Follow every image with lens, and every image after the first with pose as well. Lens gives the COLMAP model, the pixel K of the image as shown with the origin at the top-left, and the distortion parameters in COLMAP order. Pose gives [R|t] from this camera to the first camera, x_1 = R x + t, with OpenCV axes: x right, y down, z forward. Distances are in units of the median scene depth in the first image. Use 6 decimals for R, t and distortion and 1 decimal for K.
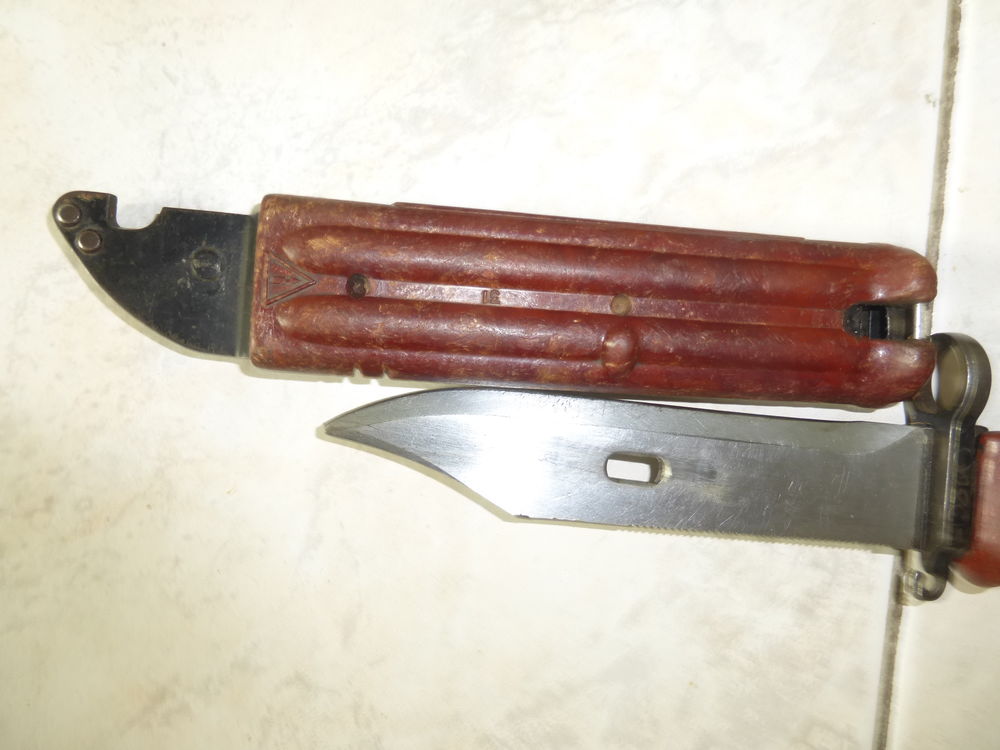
lens RADIAL K [[692.8, 0, 488.8], [0, 692.8, 359.9], [0, 0, 1]] dist [-0.000111, -0.004745]
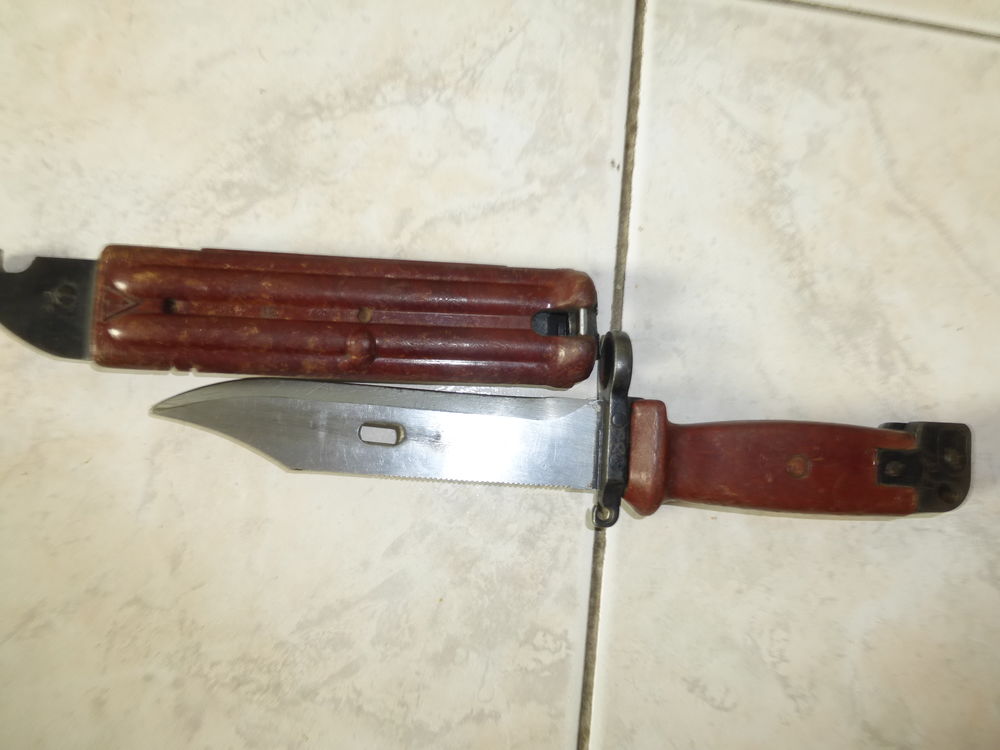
lens RADIAL K [[713.9, 0, 500.8], [0, 713.9, 371.7], [0, 0, 1]] dist [0.006741, -0.000381]
pose [[0.999512, -0.029849, 0.009220, 0.429289], [0.030407, 0.997232, -0.067851, 0.133764], [-0.007169, 0.068099, 0.997653, -0.418539]]
